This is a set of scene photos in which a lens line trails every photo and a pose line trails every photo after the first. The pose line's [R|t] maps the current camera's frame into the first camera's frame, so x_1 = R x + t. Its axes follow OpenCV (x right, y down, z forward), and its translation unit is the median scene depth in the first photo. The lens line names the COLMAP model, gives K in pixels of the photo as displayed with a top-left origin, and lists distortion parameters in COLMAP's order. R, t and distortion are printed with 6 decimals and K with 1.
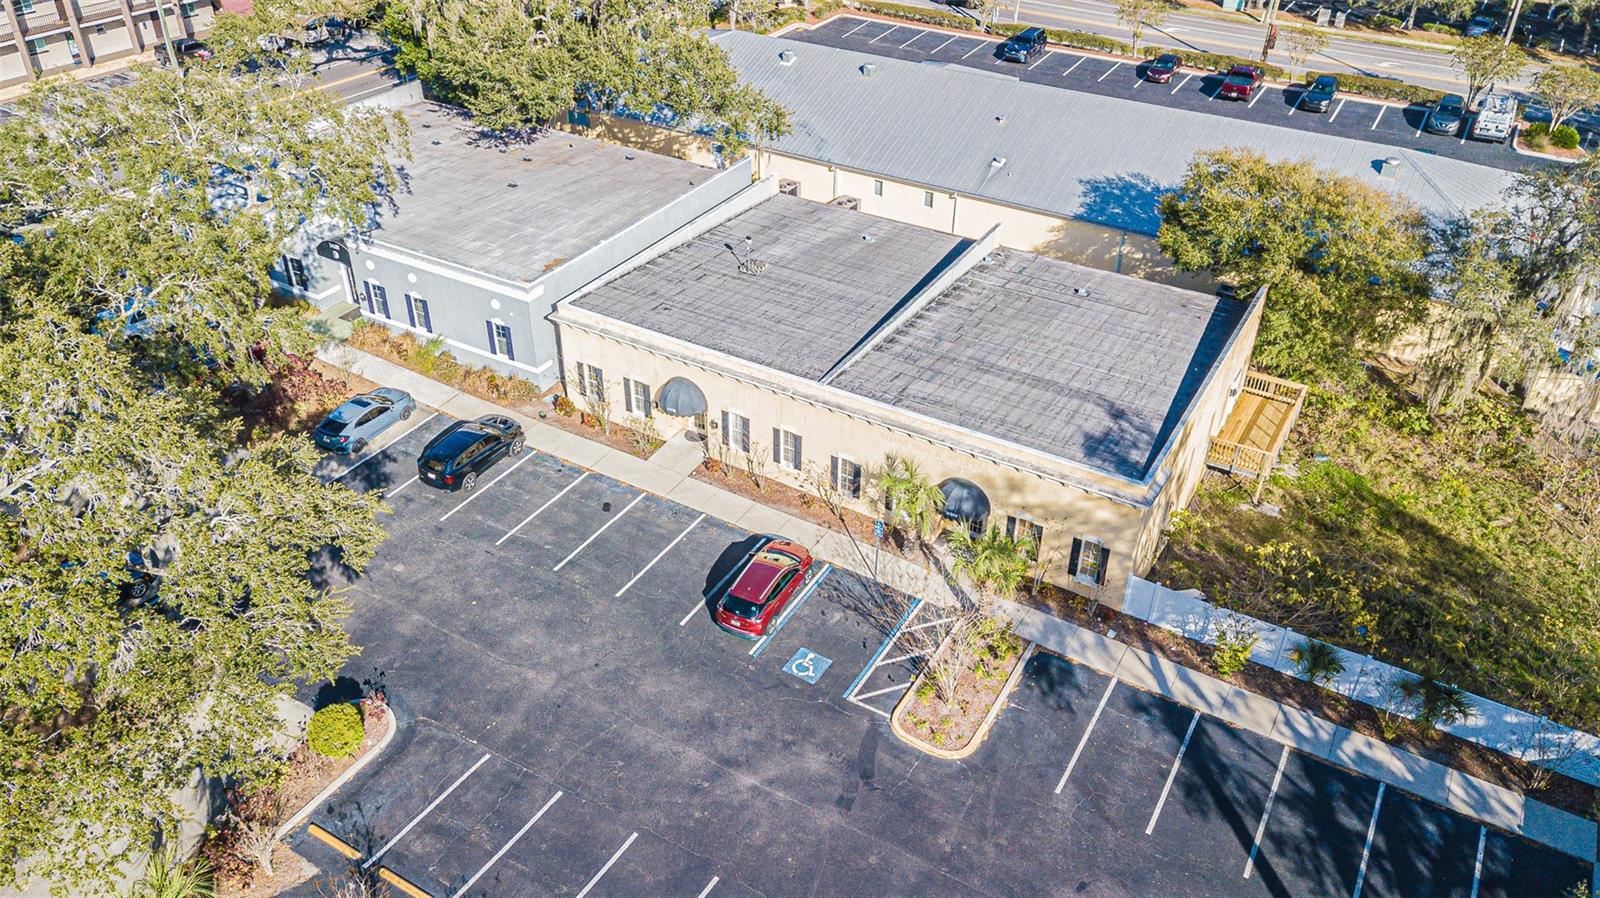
lens RADIAL K [[1225.4, 0, 800.0], [0, 1225.4, 449.0], [0, 0, 1]] dist [0.028988, -0.001510]
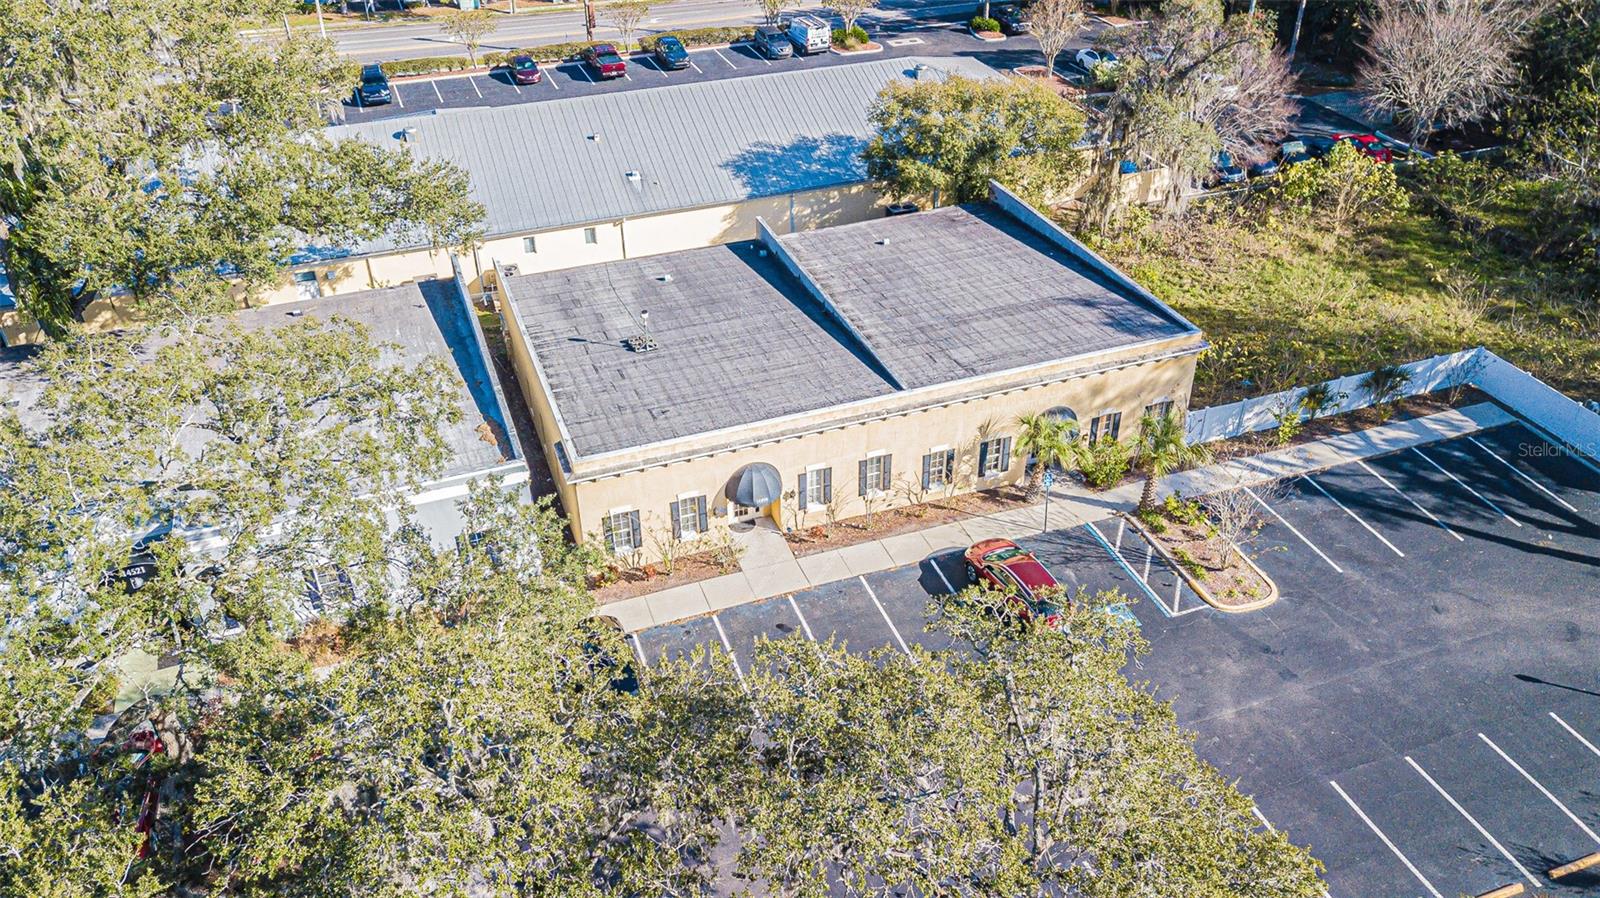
lens RADIAL K [[1225.4, 0, 800.0], [0, 1225.4, 449.0], [0, 0, 1]] dist [0.028988, -0.001510]
pose [[0.634255, -0.445383, 0.631945, -0.637090], [0.449507, 0.877475, 0.167278, -0.202720], [-0.629019, 0.177966, 0.756745, 0.305099]]
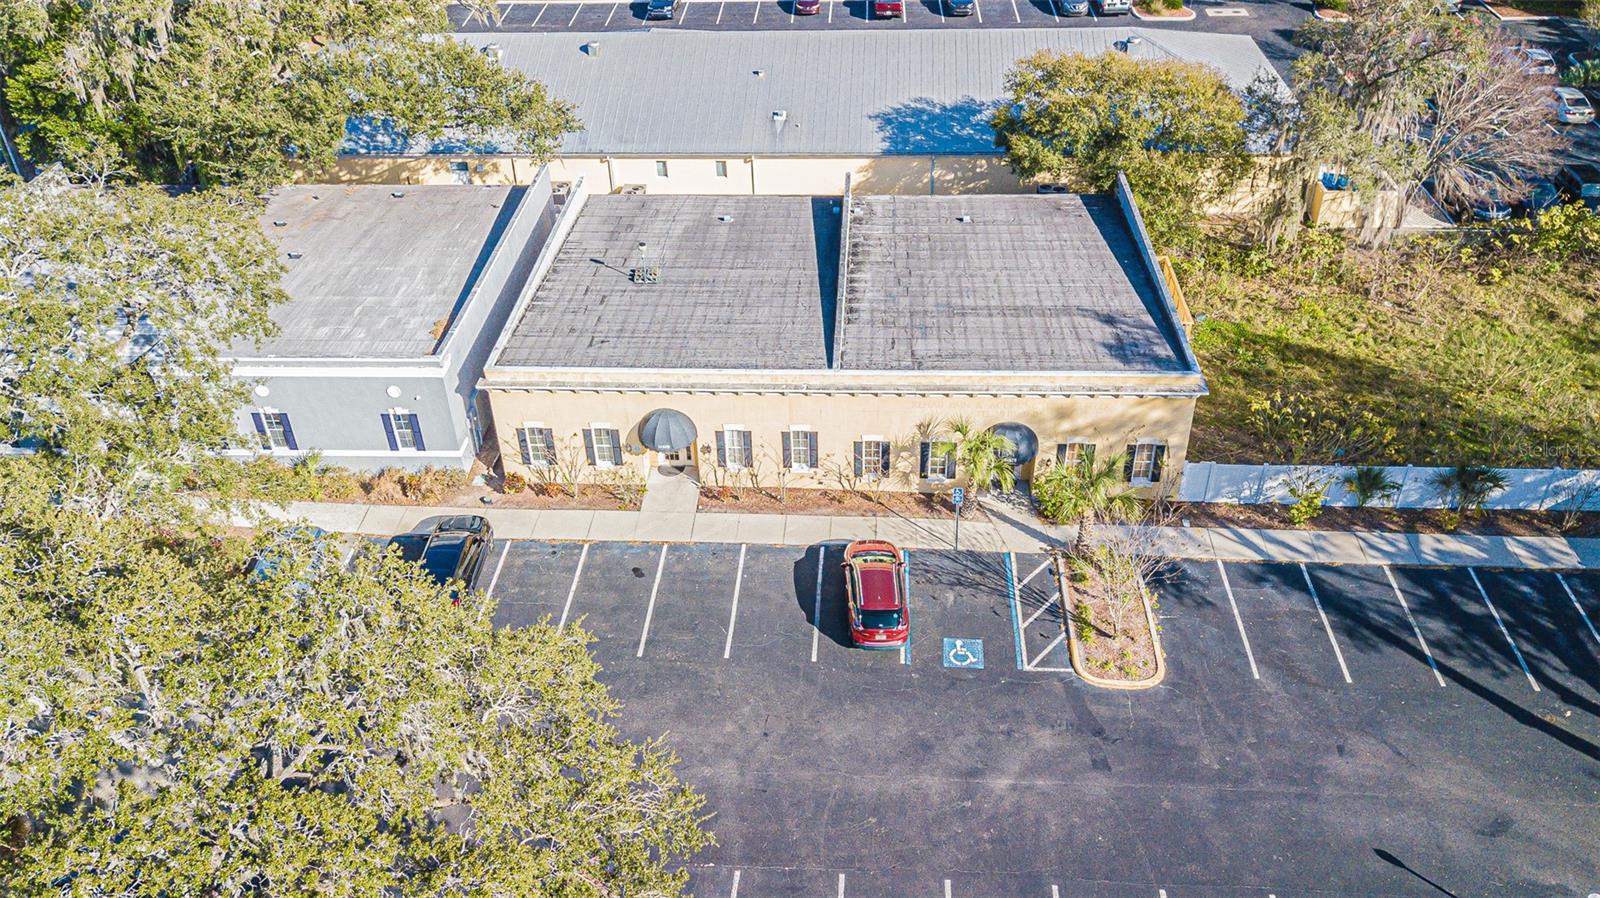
lens RADIAL K [[1258.3, 0, 800.0], [0, 1258.3, 449.0], [0, 0, 1]] dist [0.026016, 0.003930]
pose [[0.889782, -0.292214, 0.350569, -0.341362], [0.285313, 0.955692, 0.072454, -0.069117], [-0.356208, 0.035554, 0.933730, 0.107239]]
